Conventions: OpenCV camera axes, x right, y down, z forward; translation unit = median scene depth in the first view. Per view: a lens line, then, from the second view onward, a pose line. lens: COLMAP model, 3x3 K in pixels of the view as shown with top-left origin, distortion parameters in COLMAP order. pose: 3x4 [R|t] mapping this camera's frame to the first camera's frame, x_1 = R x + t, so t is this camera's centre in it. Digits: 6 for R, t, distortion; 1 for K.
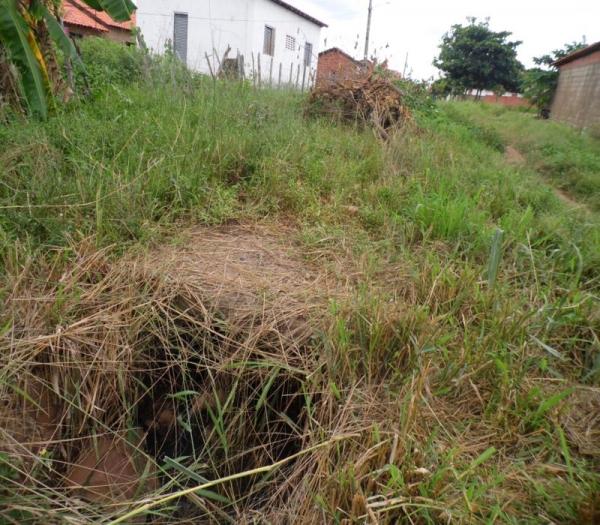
lens RADIAL K [[425.1, 0, 300.4], [0, 425.1, 242.6], [0, 0, 1]] dist [0.012627, -0.000181]
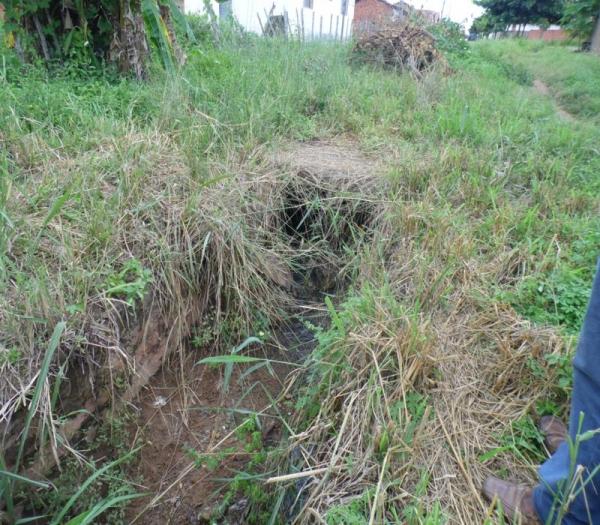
lens RADIAL K [[425.1, 0, 300.4], [0, 425.1, 242.6], [0, 0, 1]] dist [0.012627, -0.000181]
pose [[0.995507, -0.031800, -0.089191, -0.031269], [0.040522, 0.994386, 0.097751, 0.057543], [0.085582, -0.100926, 0.991206, -0.186303]]
